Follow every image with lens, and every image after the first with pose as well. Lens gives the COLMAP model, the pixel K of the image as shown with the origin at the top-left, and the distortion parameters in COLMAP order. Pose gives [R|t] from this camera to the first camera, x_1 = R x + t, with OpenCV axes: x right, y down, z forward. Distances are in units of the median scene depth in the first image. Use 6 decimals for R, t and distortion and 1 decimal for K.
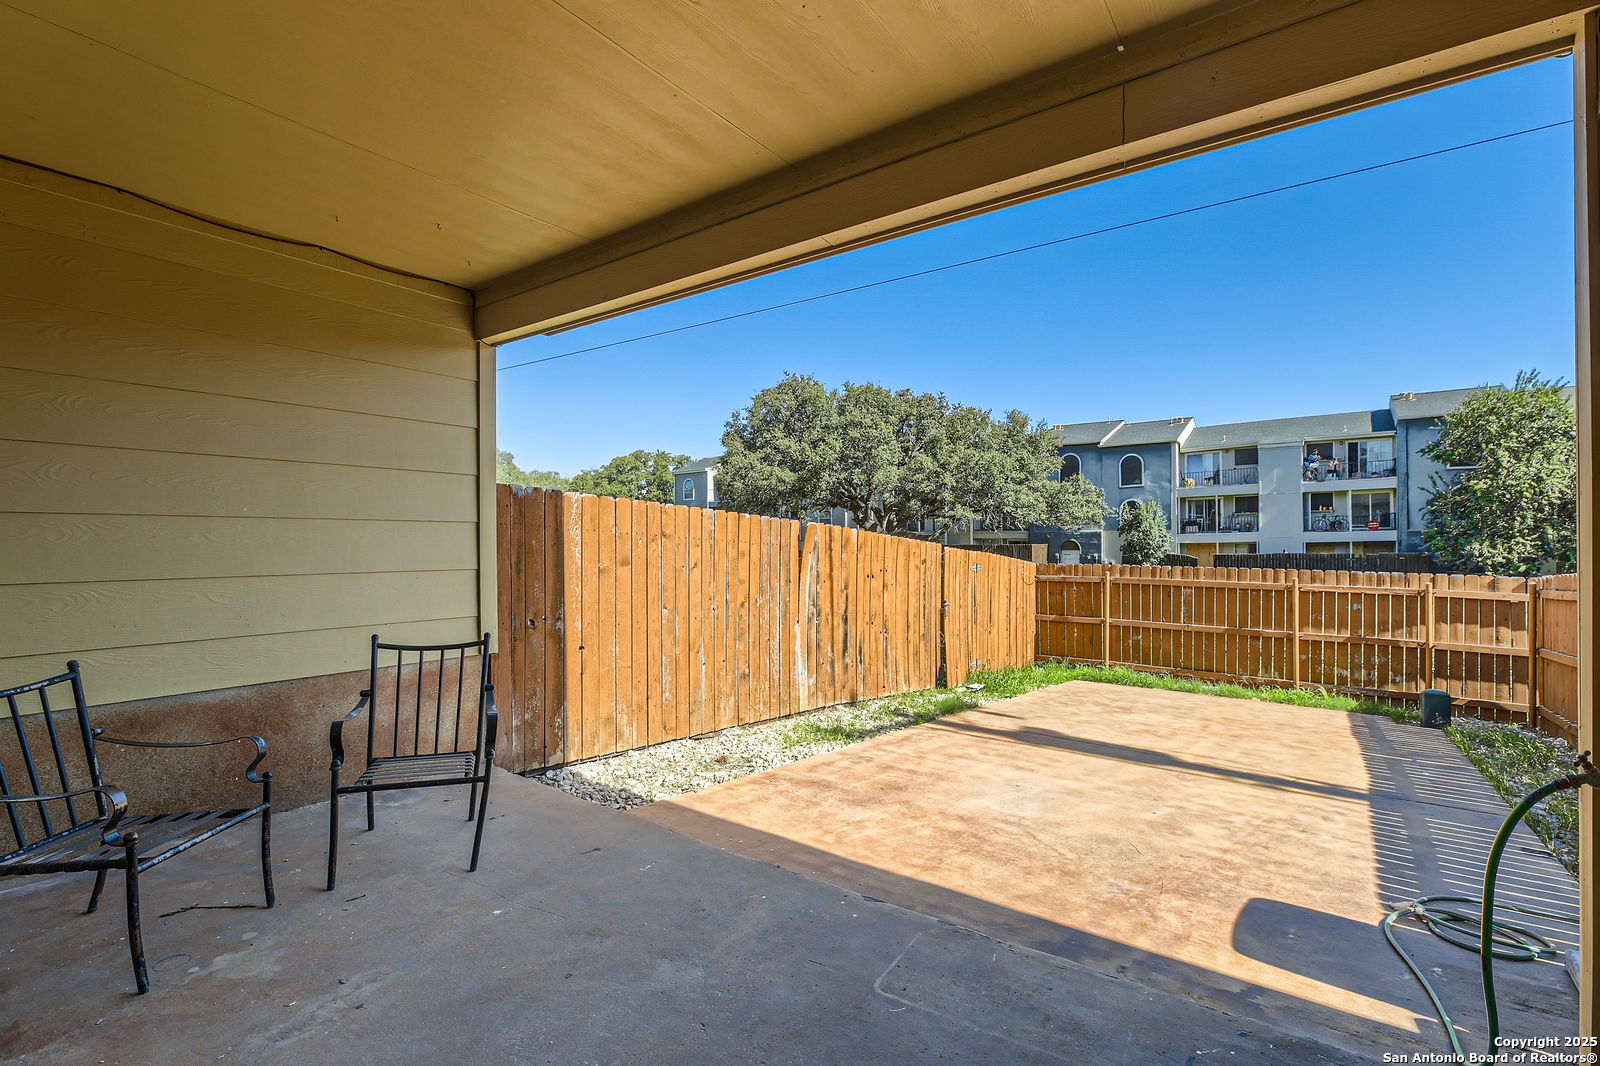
lens RADIAL K [[730.2, 0, 797.7], [0, 730.2, 543.9], [0, 0, 1]] dist [-0.009621, -0.000208]
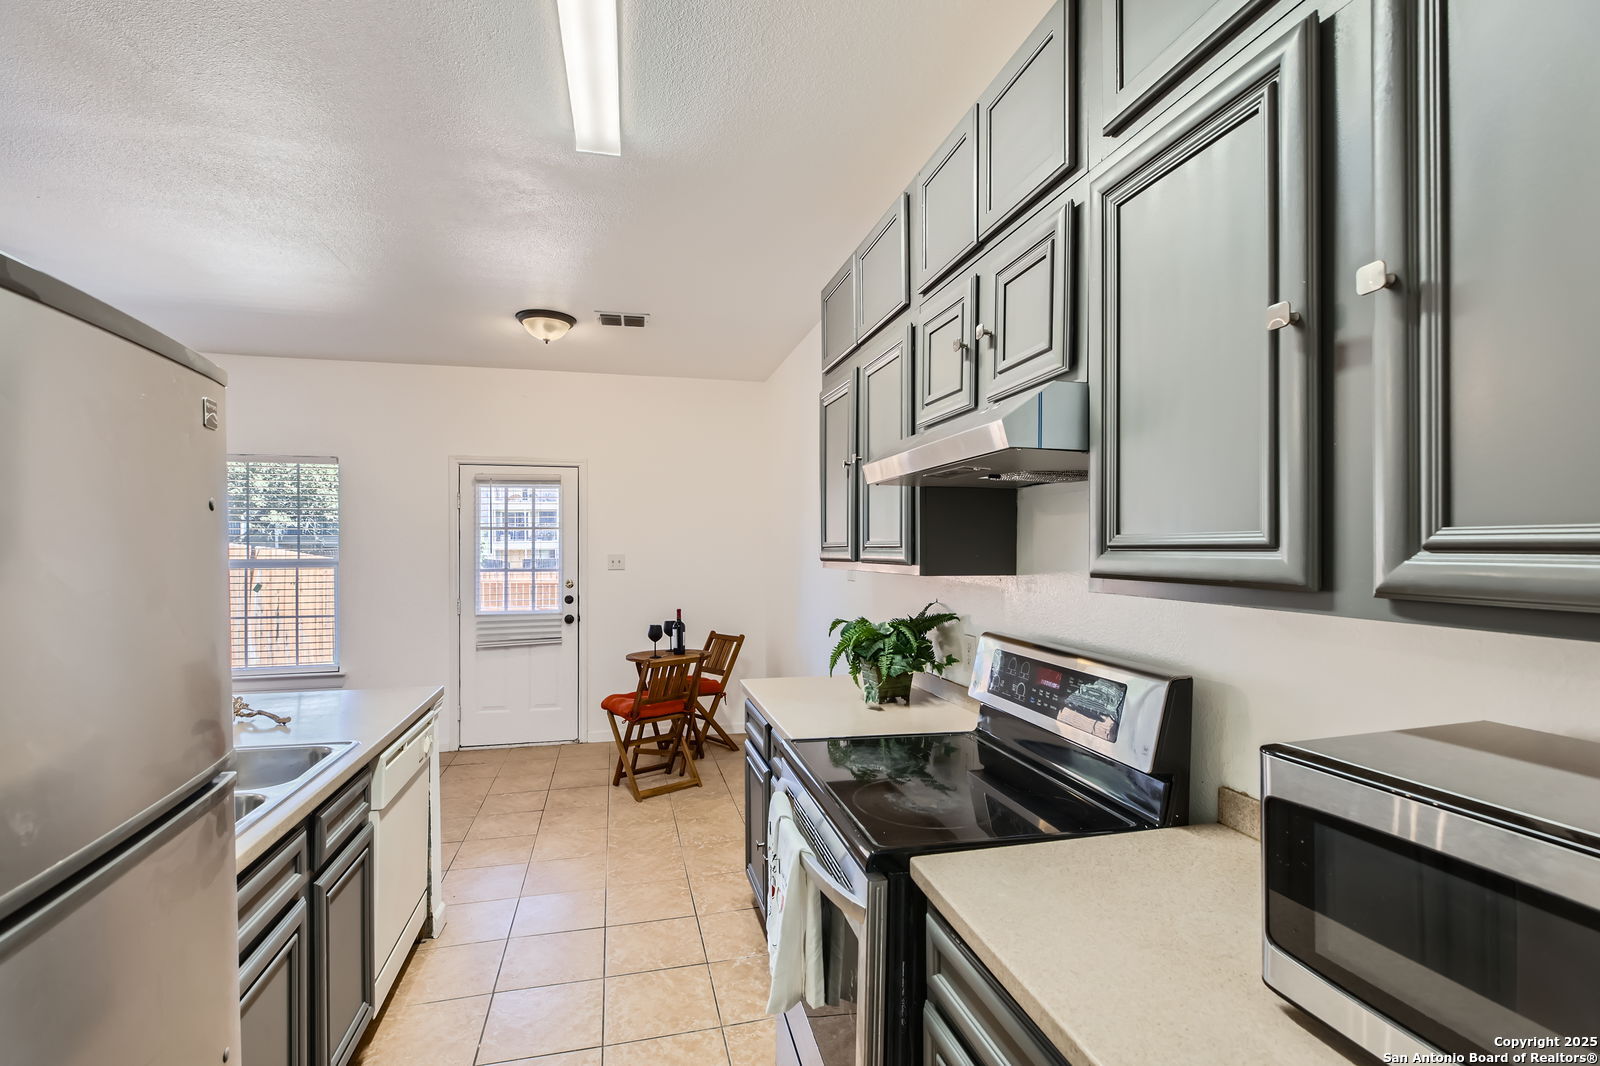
lens RADIAL K [[734.5, 0, 804.7], [0, 734.5, 551.0], [0, 0, 1]] dist [-0.001446, -0.001053]
pose [[0.632063, -0.003435, 0.774910, -0.274123], [-0.000431, 0.999988, 0.004784, -0.018315], [-0.774917, -0.003357, 0.632054, -0.471156]]
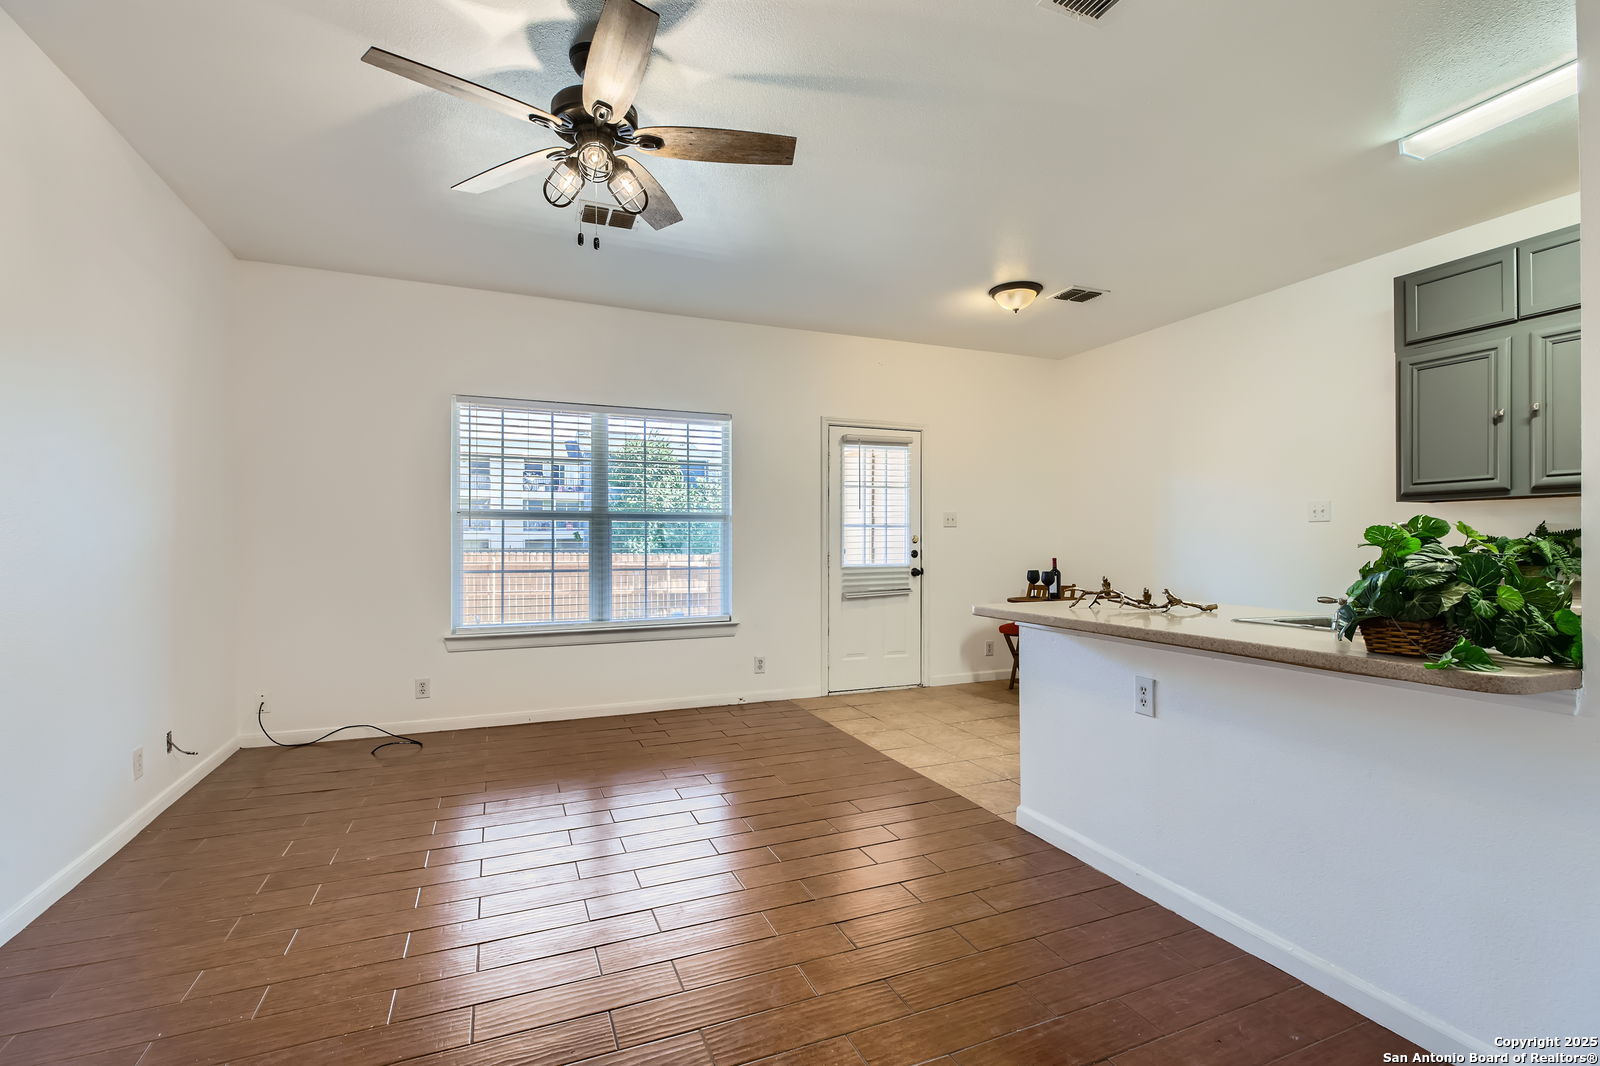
lens RADIAL K [[726.3, 0, 805.9], [0, 726.3, 537.8], [0, 0, 1]] dist [-0.003005, -0.000576]
pose [[0.511925, 0.006354, 0.859007, -0.486485], [-0.001781, 0.999978, -0.006336, 0.009096], [-0.859028, 0.001714, 0.511925, -0.234305]]
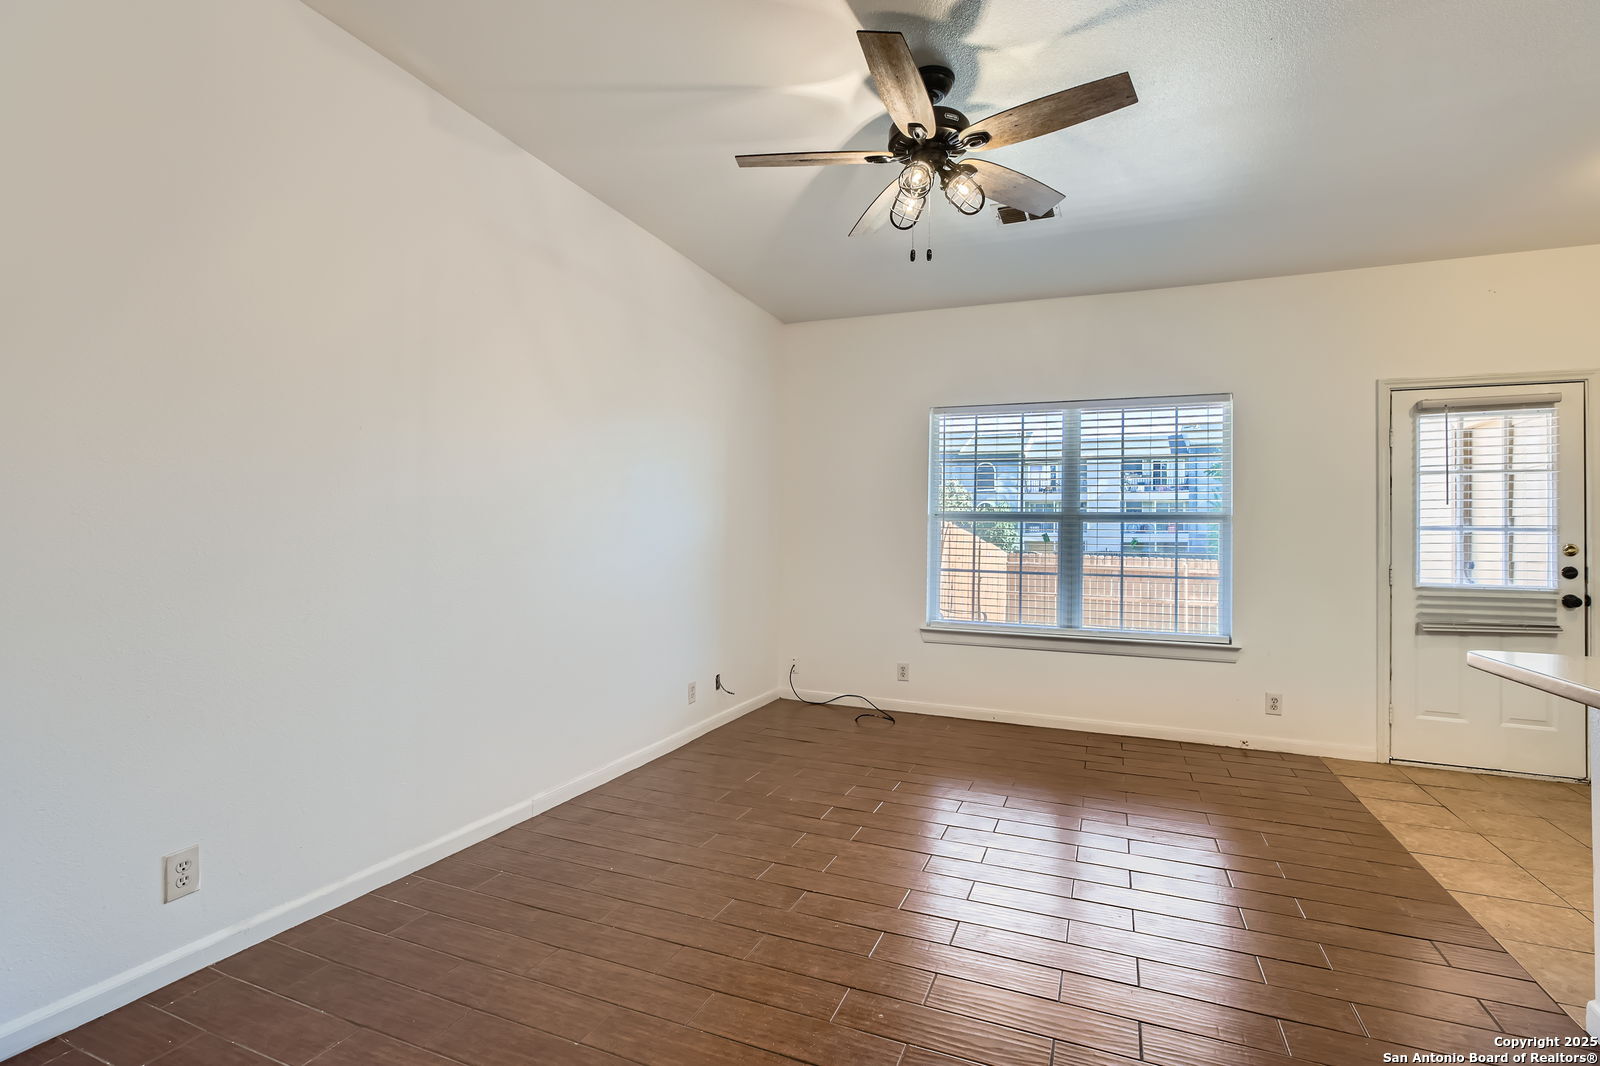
lens RADIAL K [[745.4, 0, 803.7], [0, 745.4, 526.9], [0, 0, 1]] dist [-0.002811, -0.000569]
pose [[0.970207, 0.023245, 0.241159, -0.422902], [-0.020113, 0.999679, -0.015438, 0.008434], [-0.241440, 0.010128, 0.970363, -0.282500]]
